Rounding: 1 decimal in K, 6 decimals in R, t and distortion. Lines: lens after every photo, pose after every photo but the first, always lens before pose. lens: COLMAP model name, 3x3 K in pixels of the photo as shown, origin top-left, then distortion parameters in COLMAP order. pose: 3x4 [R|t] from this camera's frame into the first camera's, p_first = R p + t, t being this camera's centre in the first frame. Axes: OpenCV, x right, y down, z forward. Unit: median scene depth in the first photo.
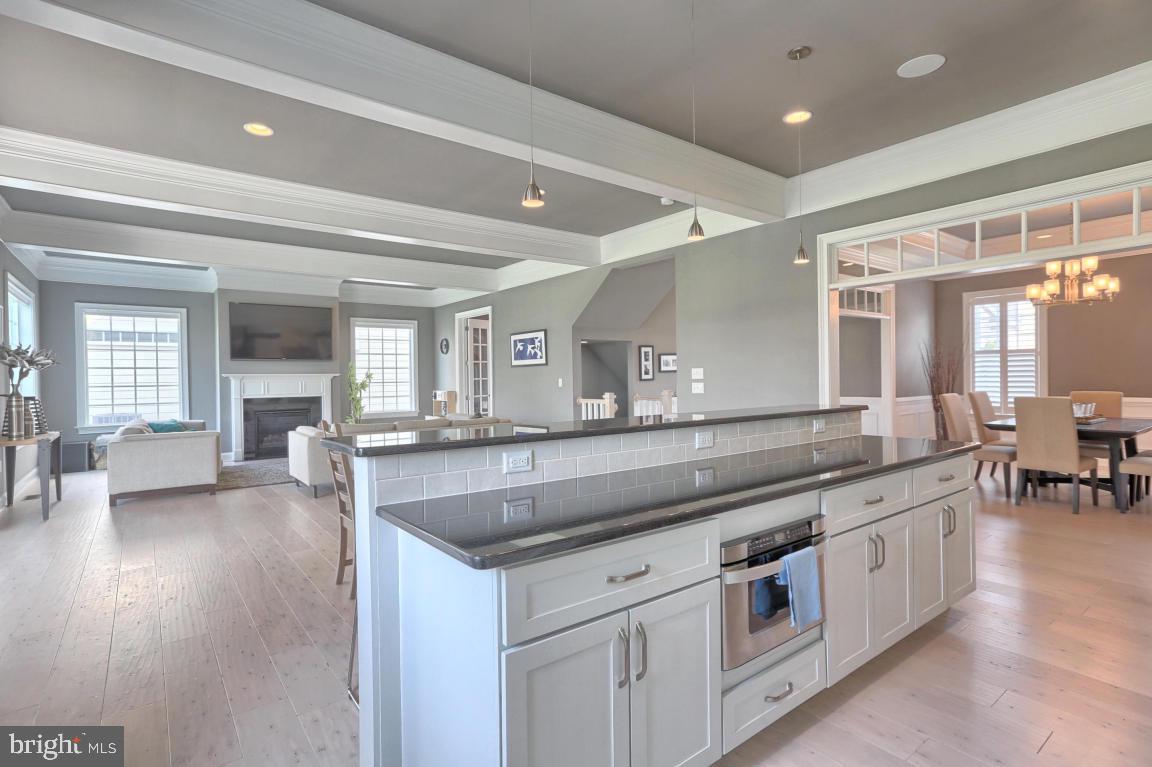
lens RADIAL K [[574.5, 0, 584.3], [0, 574.5, 381.2], [0, 0, 1]] dist [-0.027113, -0.000719]
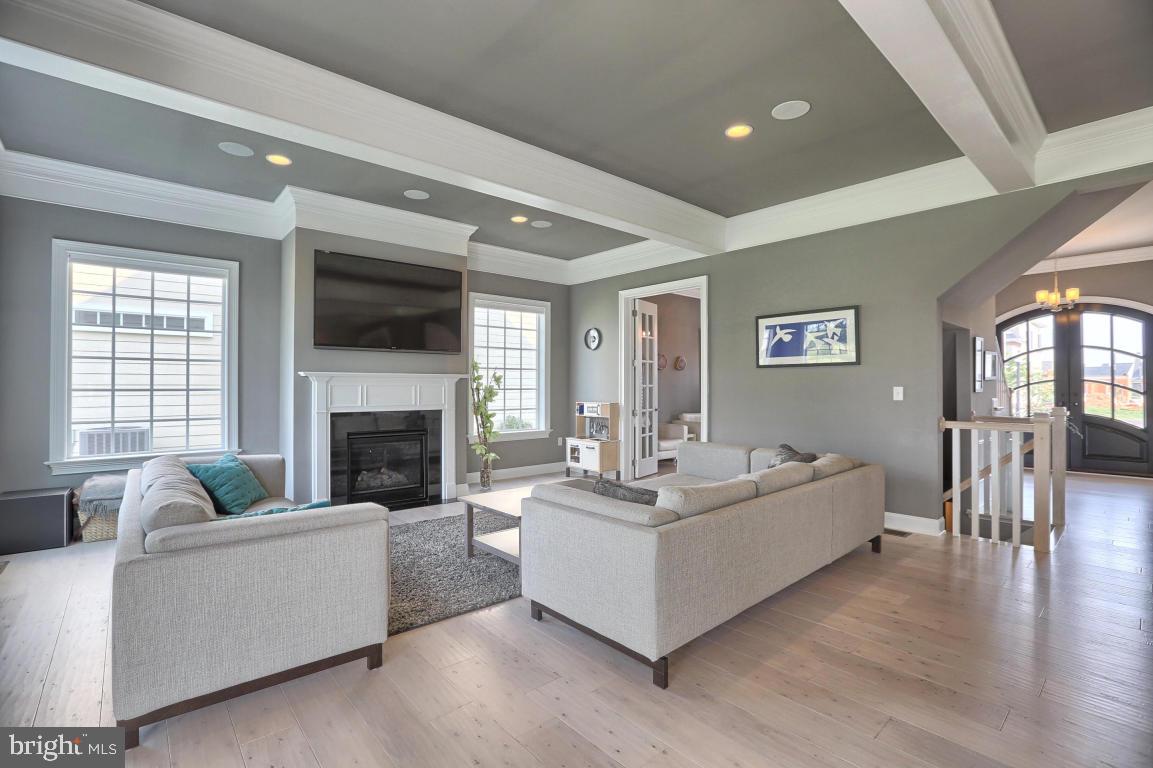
lens RADIAL K [[523.8, 0, 561.9], [0, 523.8, 381.0], [0, 0, 1]] dist [-0.048805, 0.000654]
pose [[0.999006, 0.014264, 0.042235, -0.377125], [-0.013619, 0.999786, -0.015540, 0.002200], [-0.042448, 0.014949, 0.998987, 0.437983]]
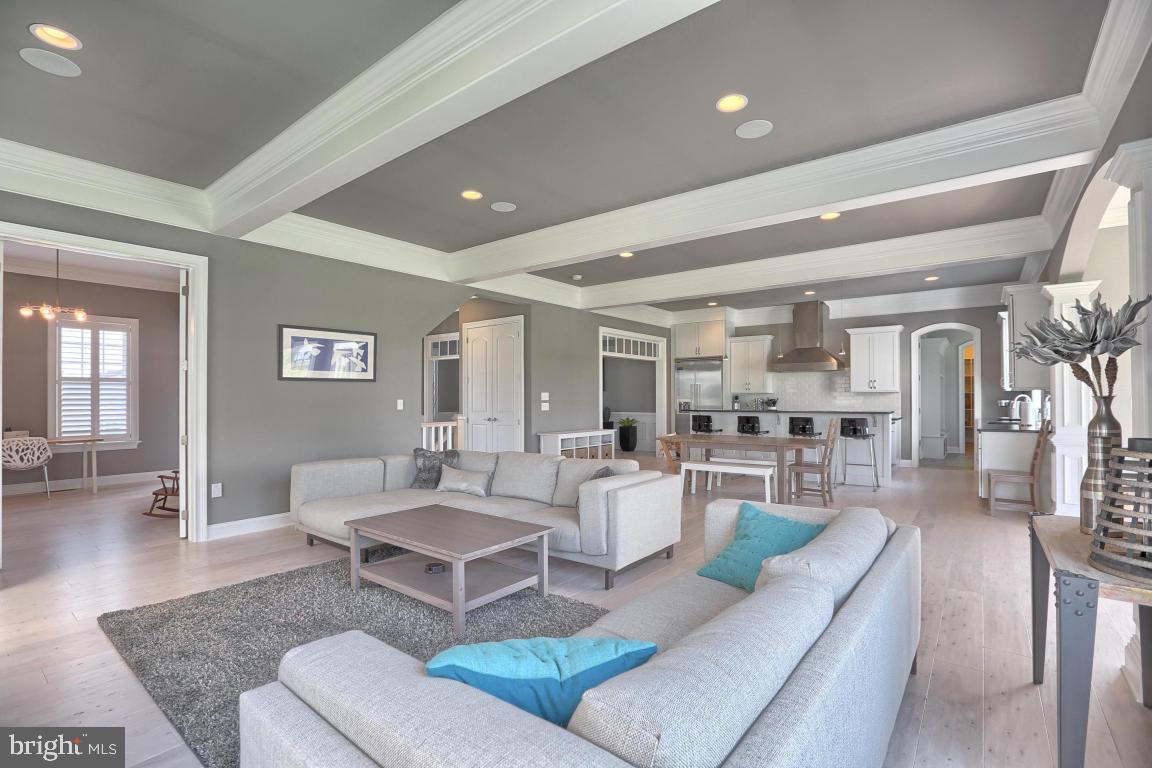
lens RADIAL K [[533.5, 0, 580.5], [0, 533.5, 393.6], [0, 0, 1]] dist [-0.003291, -0.000175]
pose [[-0.226026, 0.022553, 0.973860, -0.749733], [0.013847, 0.999705, -0.019938, 0.004936], [-0.974023, 0.008979, -0.226272, 0.840224]]
